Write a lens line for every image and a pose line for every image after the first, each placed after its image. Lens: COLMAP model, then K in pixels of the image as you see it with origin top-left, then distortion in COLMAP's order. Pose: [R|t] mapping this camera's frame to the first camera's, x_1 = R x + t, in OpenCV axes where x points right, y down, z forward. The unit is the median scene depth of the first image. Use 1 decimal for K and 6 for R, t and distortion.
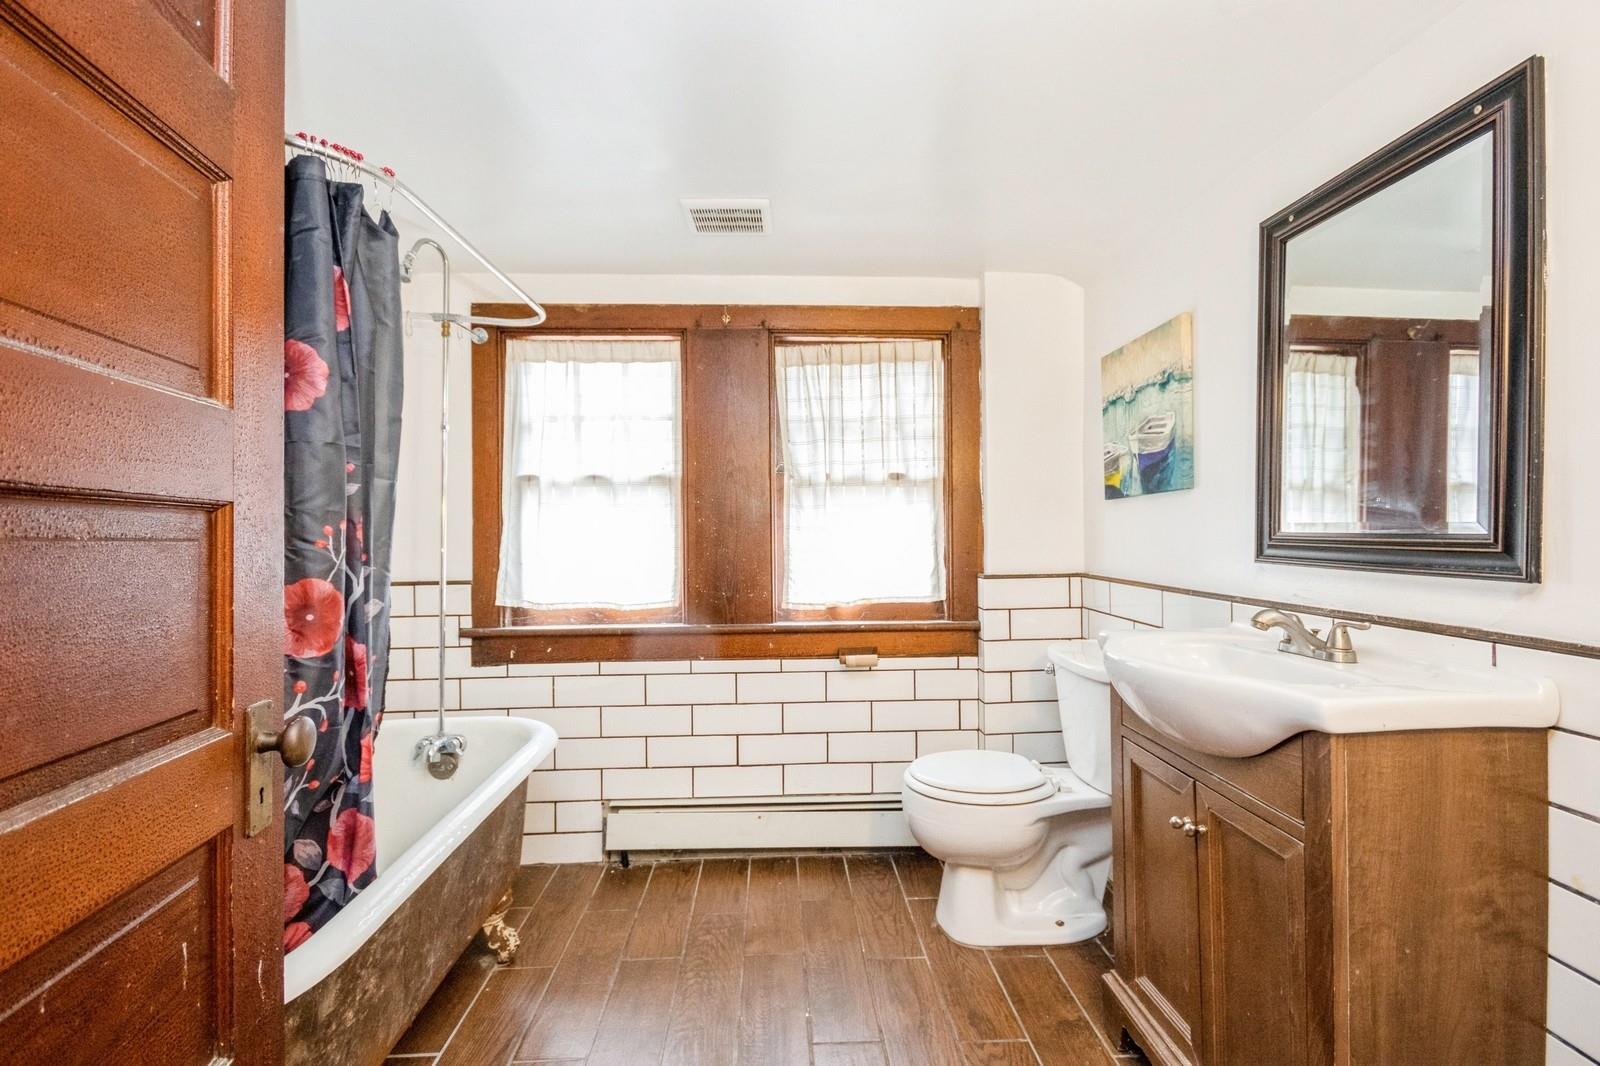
lens RADIAL K [[741.4, 0, 800.2], [0, 741.4, 532.3], [0, 0, 1]] dist [0.003733, -0.003474]
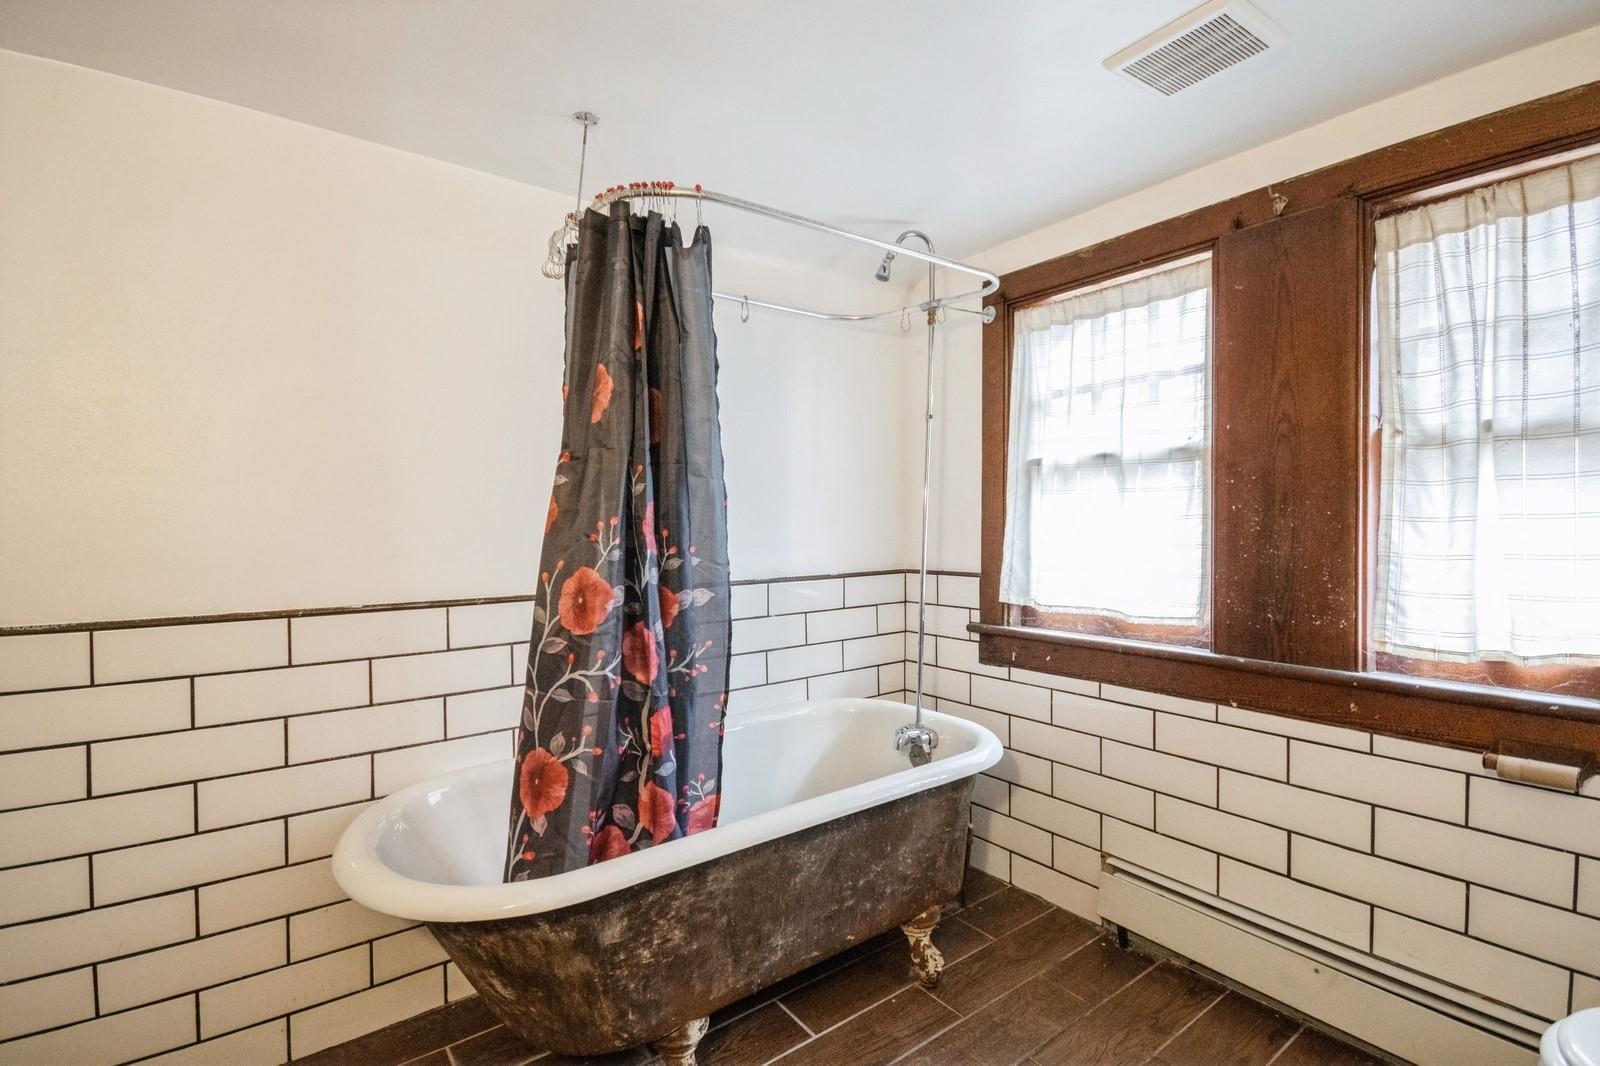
lens RADIAL K [[741.4, 0, 798.6], [0, 741.4, 533.6], [0, 0, 1]] dist [0.003733, -0.003474]
pose [[0.561500, 0.018211, -0.827277, 0.213895], [0.001114, 0.999740, 0.022763, -0.008194], [0.827476, -0.013703, 0.561333, 0.266601]]
